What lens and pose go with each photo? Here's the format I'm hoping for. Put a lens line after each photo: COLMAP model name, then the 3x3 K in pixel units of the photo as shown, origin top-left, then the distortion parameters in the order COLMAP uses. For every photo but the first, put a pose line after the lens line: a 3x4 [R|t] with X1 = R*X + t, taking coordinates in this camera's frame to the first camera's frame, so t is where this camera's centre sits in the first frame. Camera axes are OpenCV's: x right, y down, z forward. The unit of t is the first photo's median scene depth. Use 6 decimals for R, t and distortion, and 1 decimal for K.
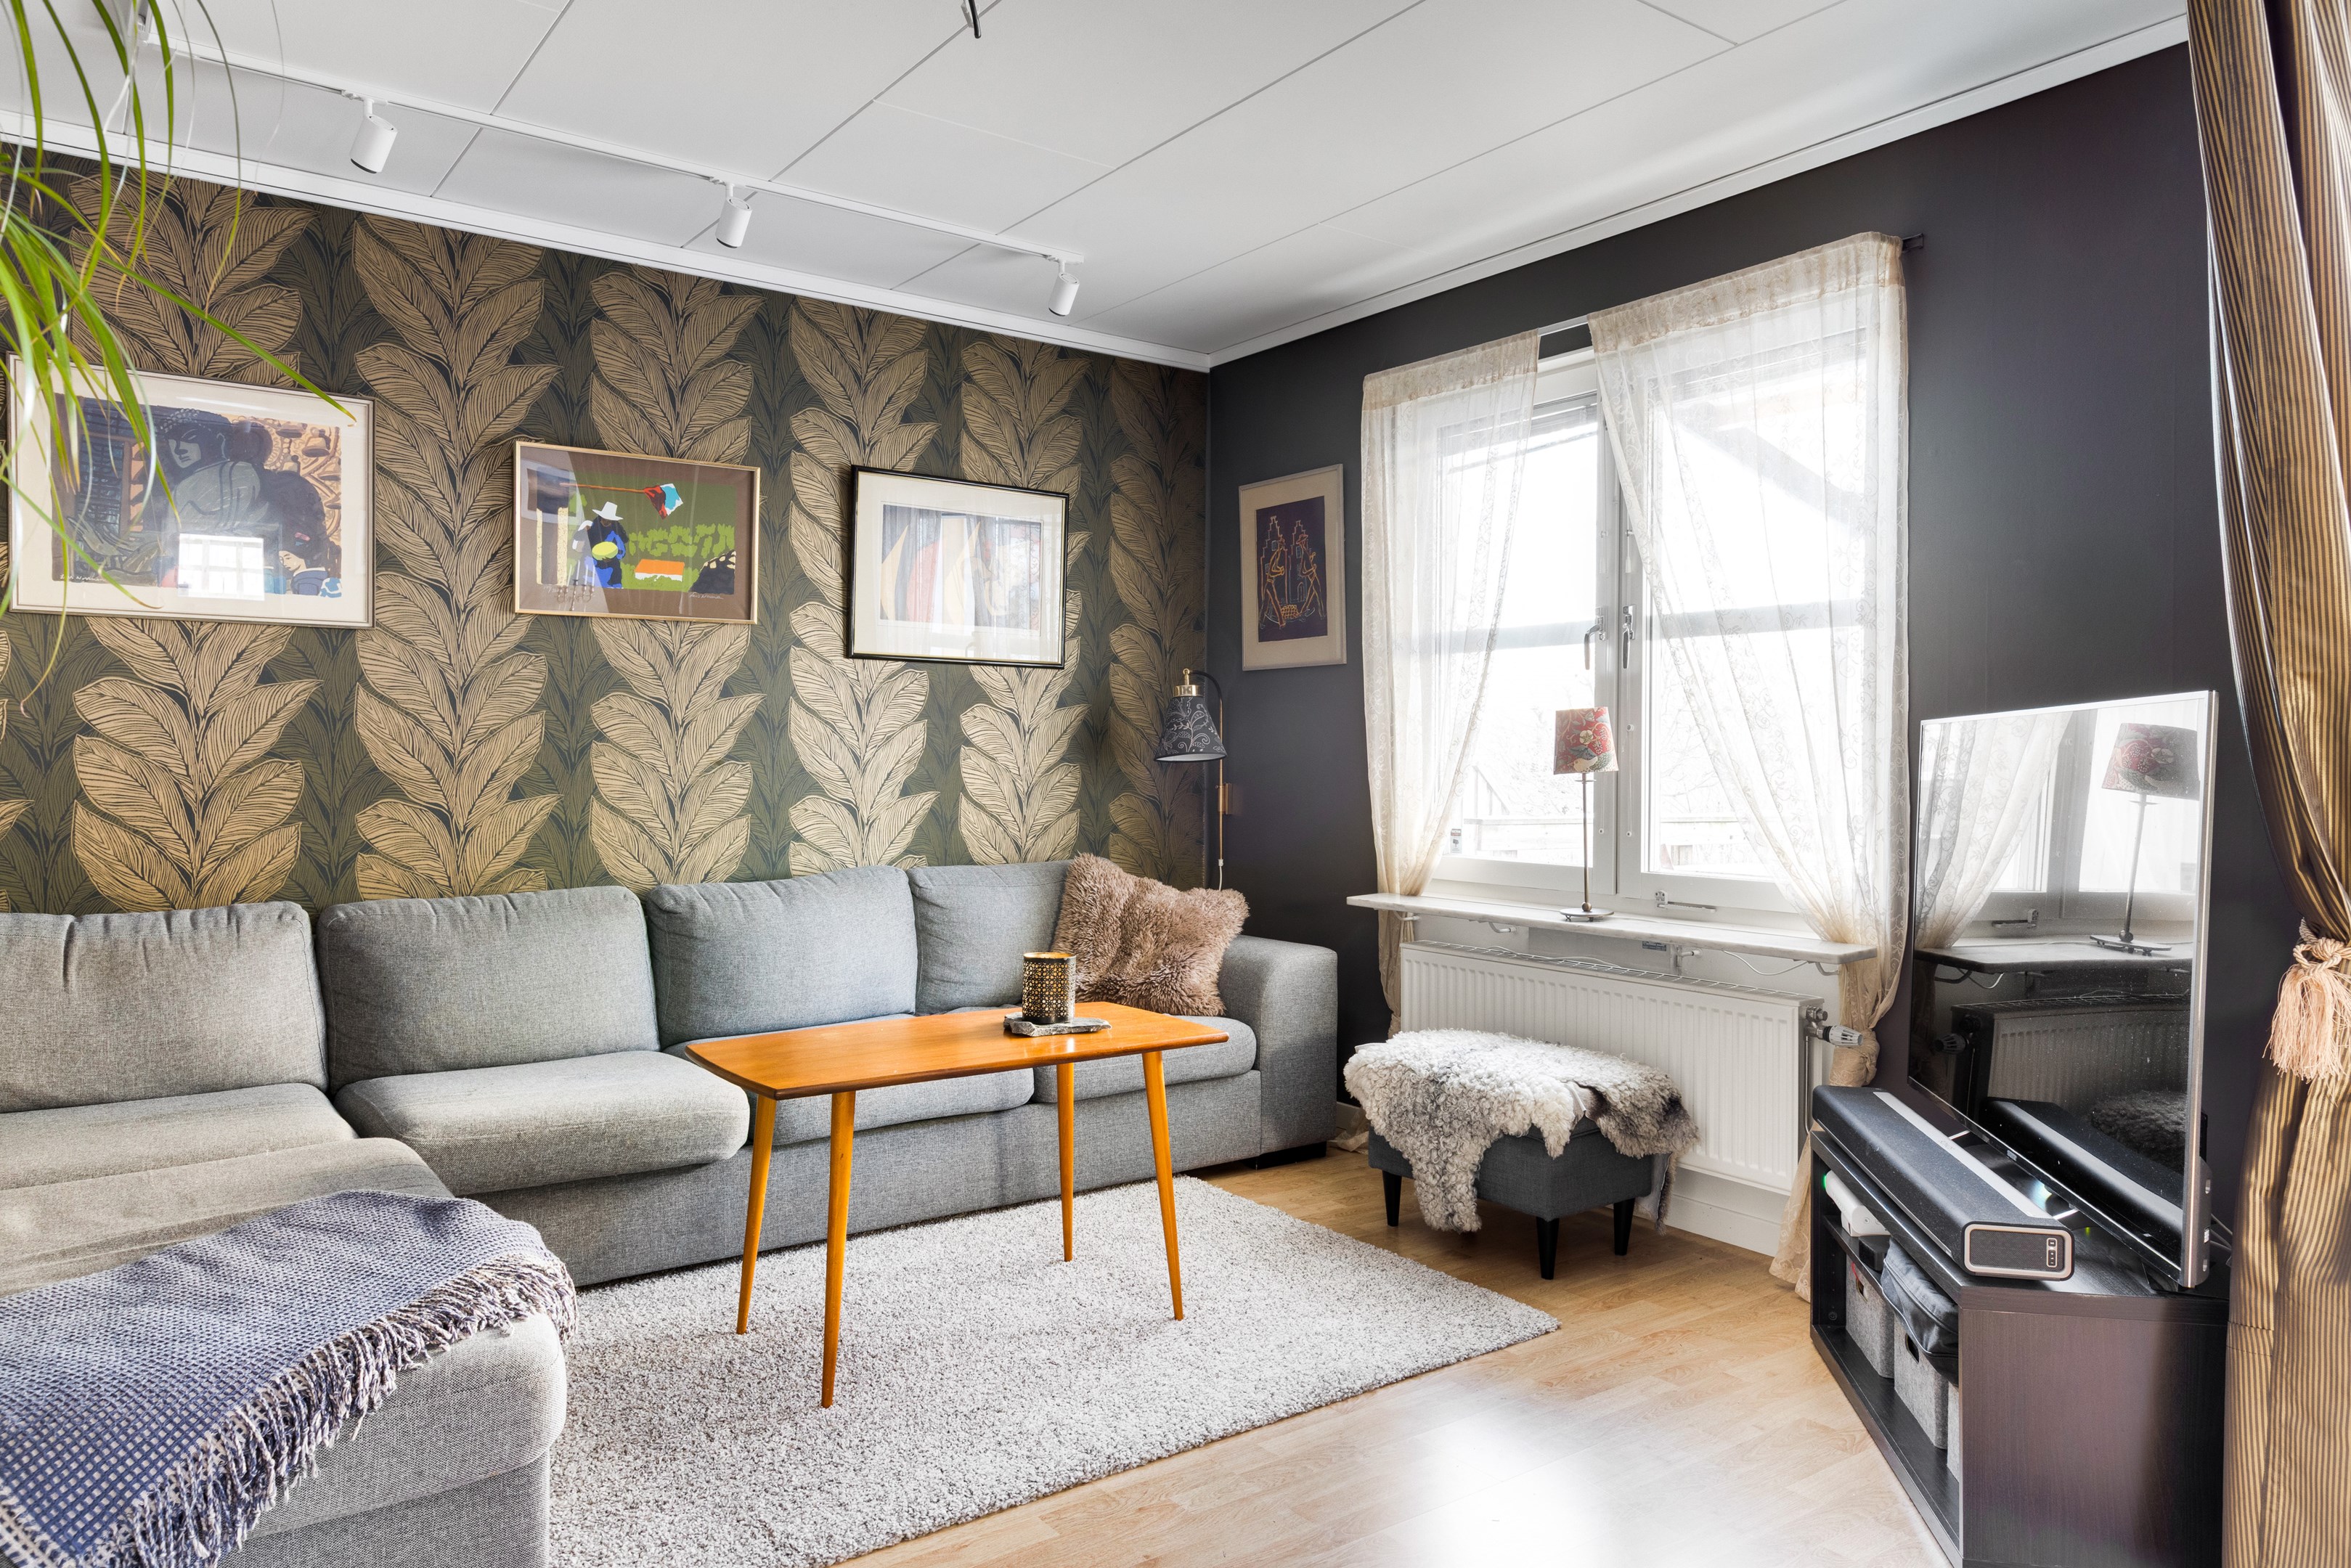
lens RADIAL K [[1583.6, 0, 1175.5], [0, 1583.6, 784.0], [0, 0, 1]] dist [0.024912, -0.003593]
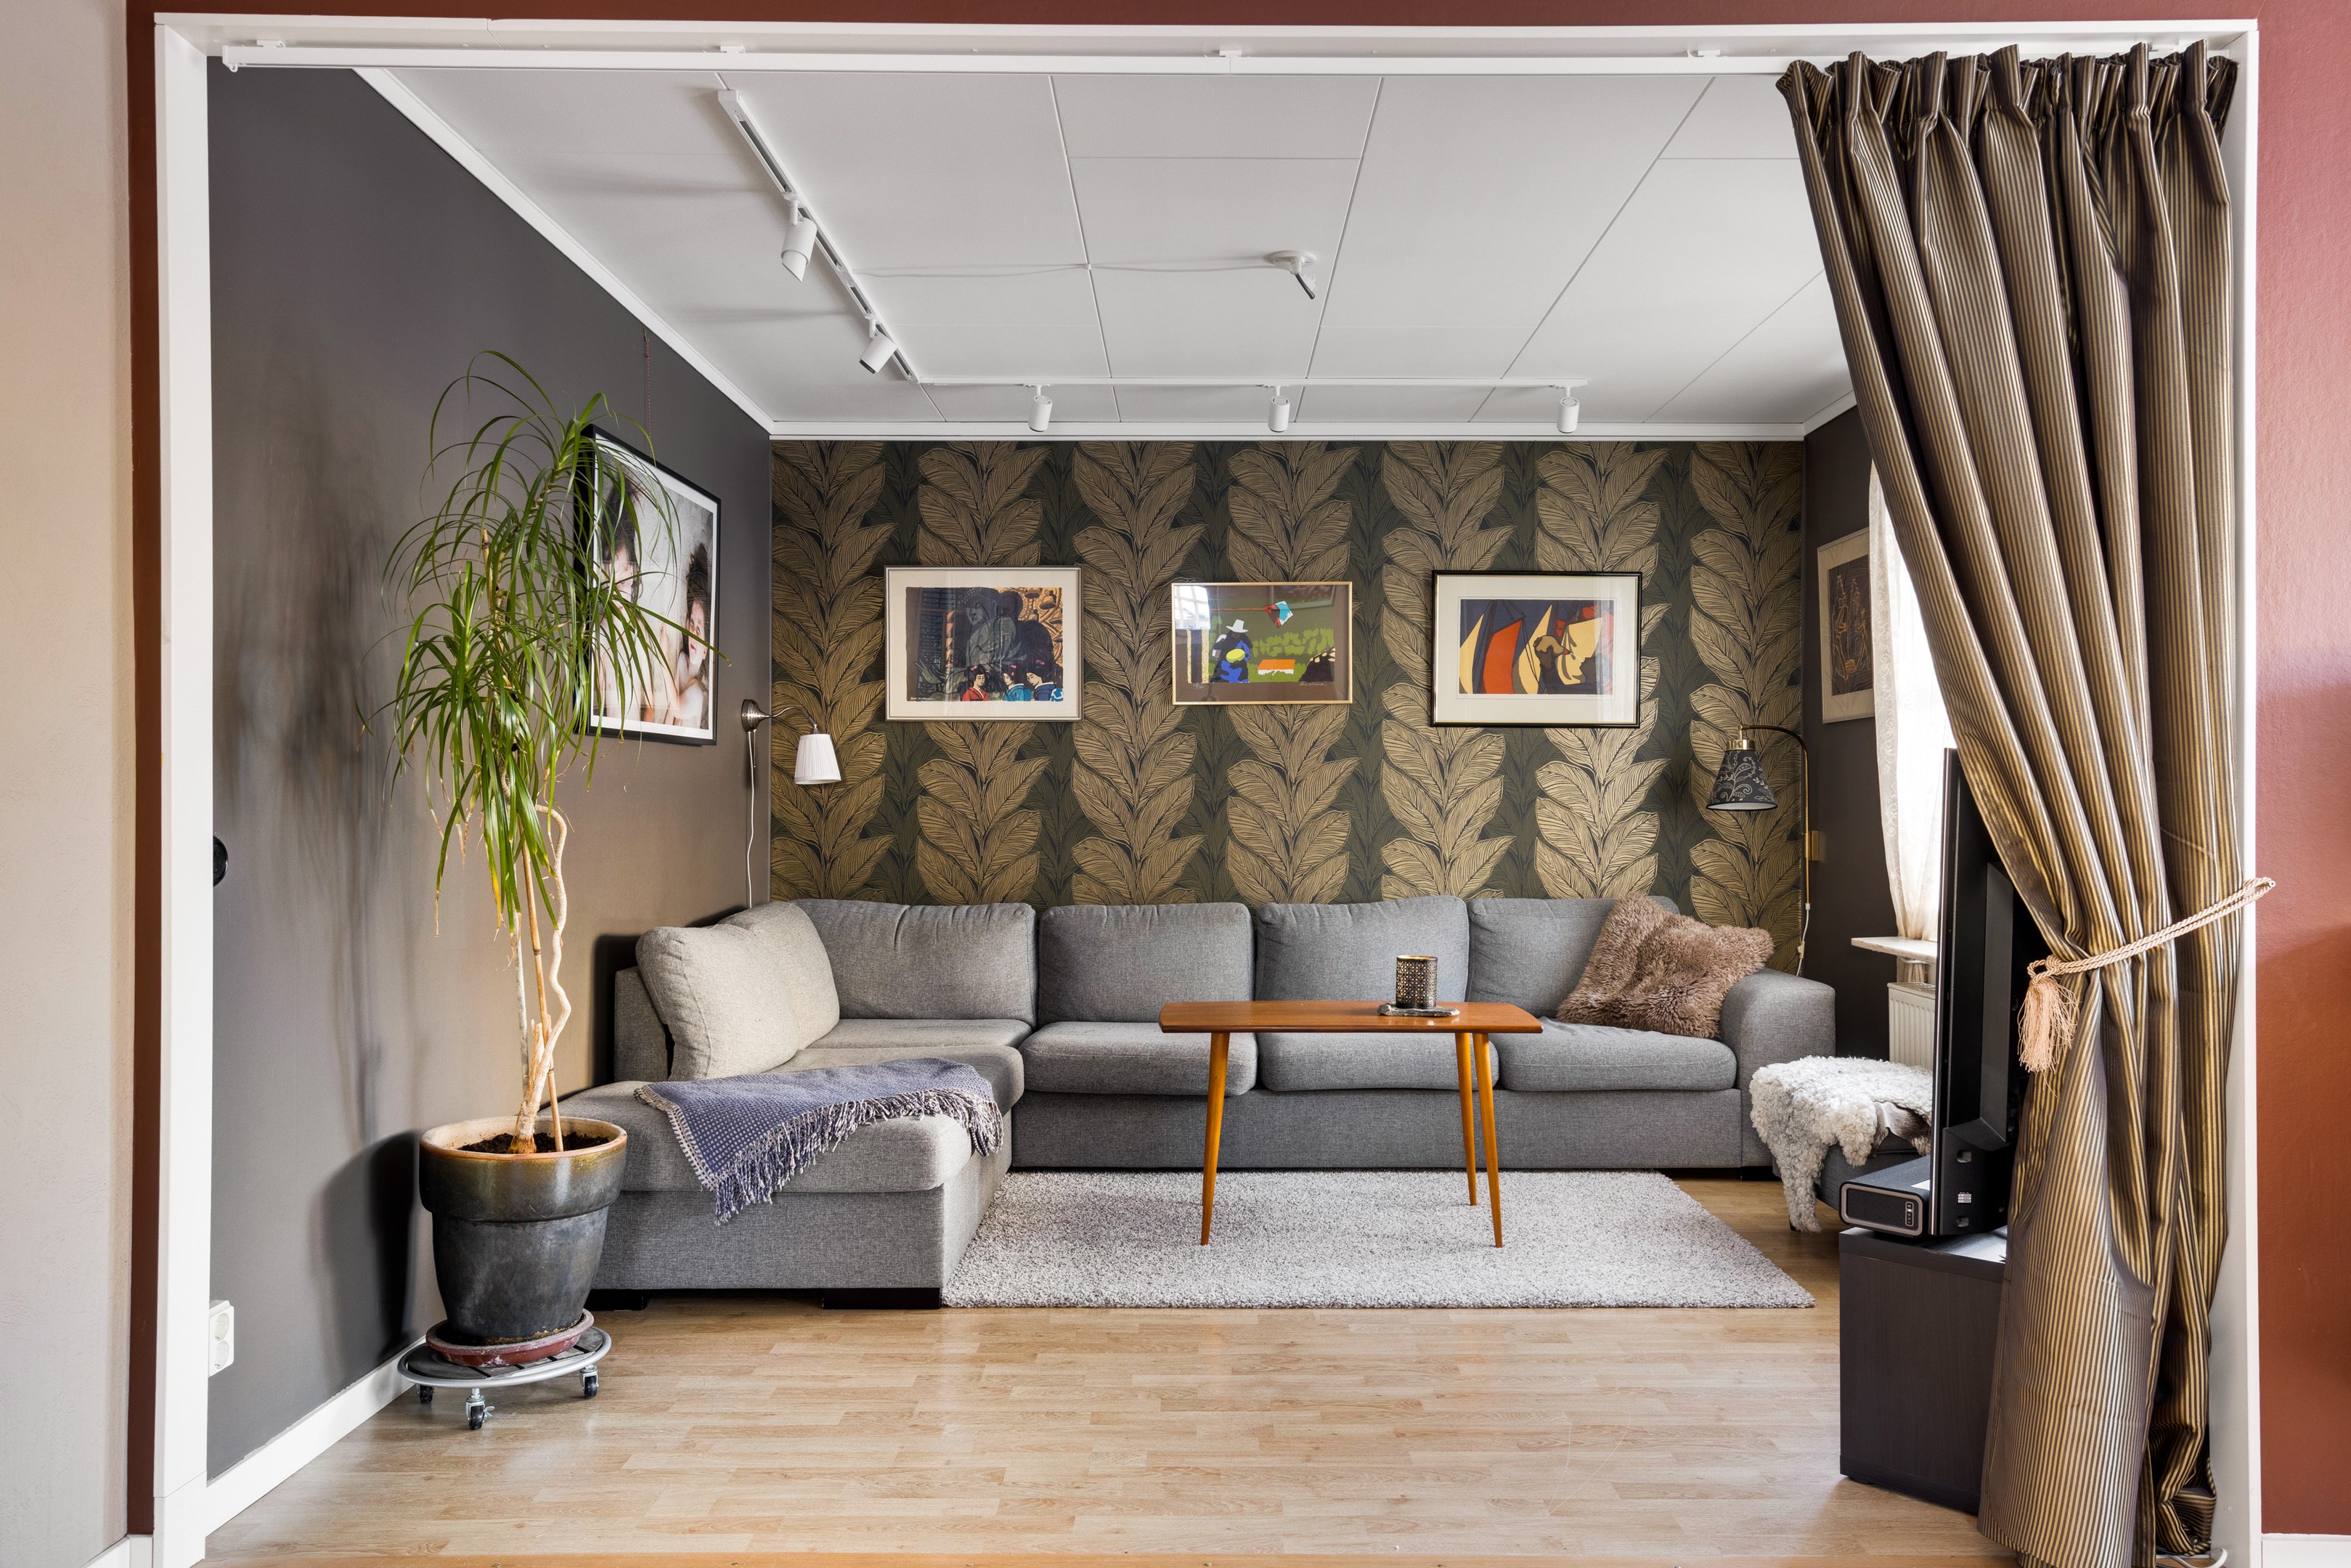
lens RADIAL K [[1669.5, 0, 1183.1], [0, 1669.5, 818.0], [0, 0, 1]] dist [0.001837, -0.000080]
pose [[0.809363, -0.000292, -0.587309, 0.464927], [-0.006817, 0.999928, -0.009892, 0.006537], [0.587269, 0.012010, 0.809303, -0.187014]]
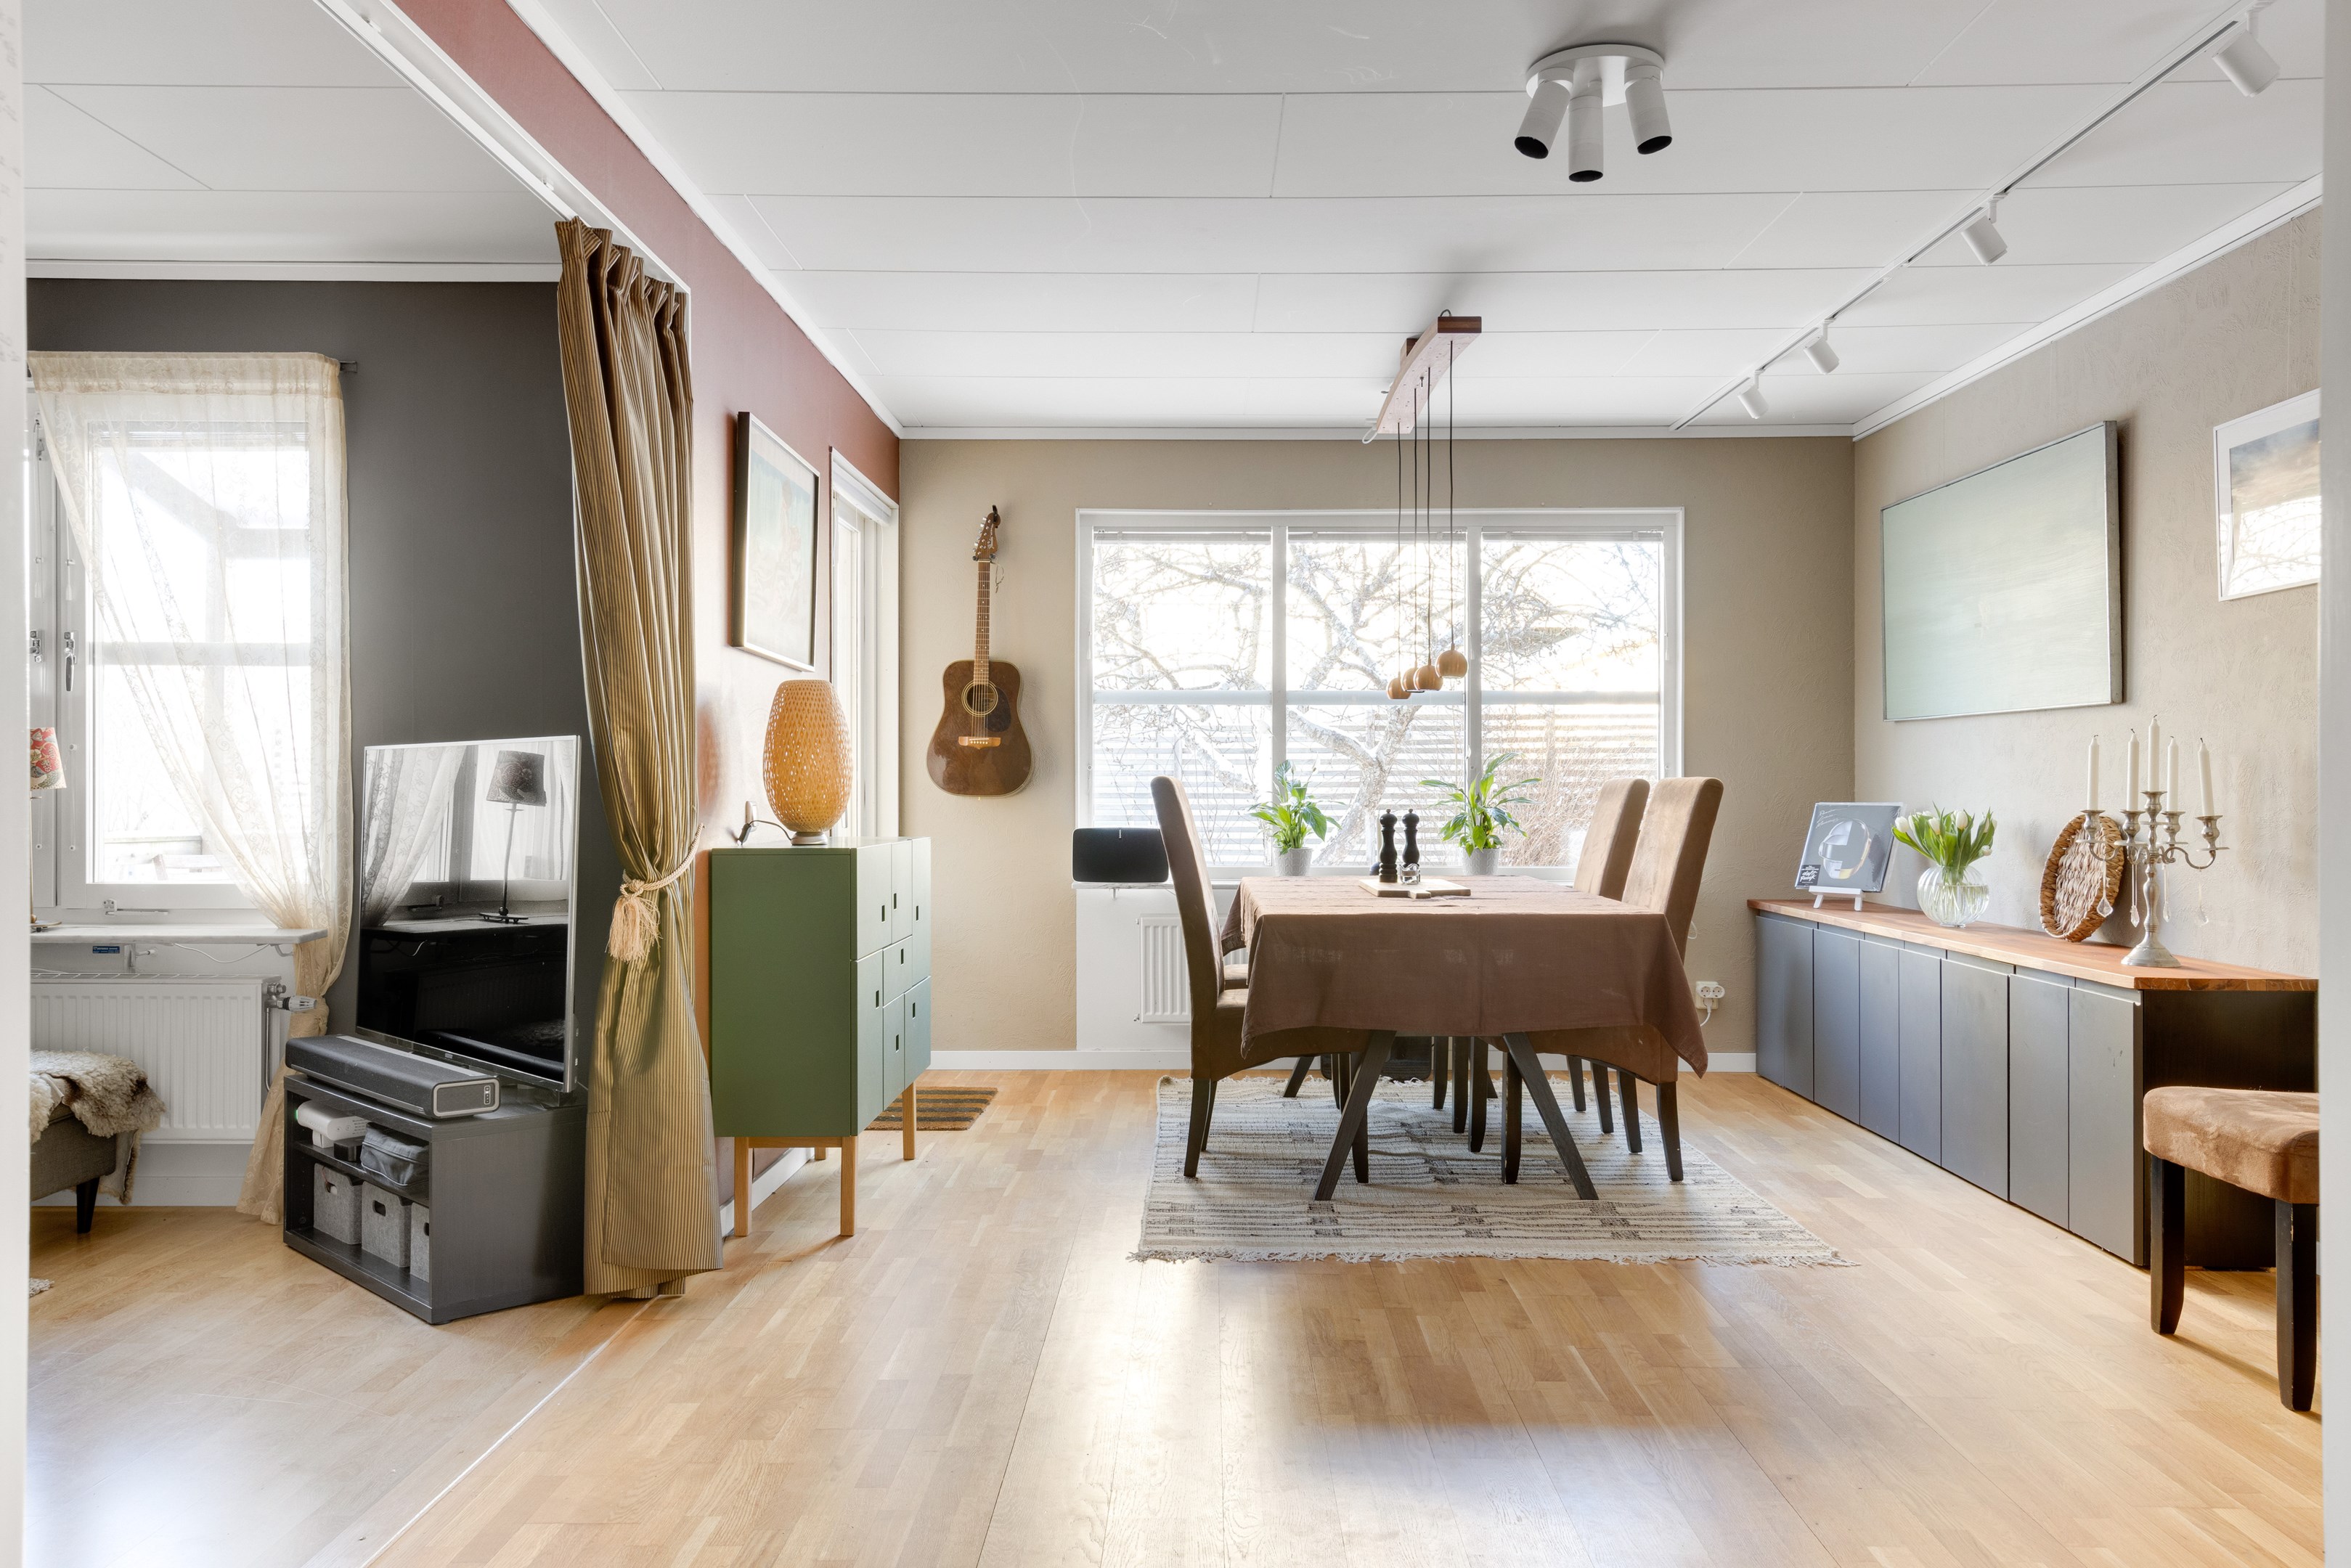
lens RADIAL K [[1776.7, 0, 1175.5], [0, 1776.7, 784.0], [0, 0, 1]] dist [0.044542, -0.001788]
pose [[0.602913, -0.001242, 0.797806, -0.238658], [0.011844, 0.999903, -0.007394, 0.007054], [-0.797719, 0.013908, 0.602869, -0.320310]]
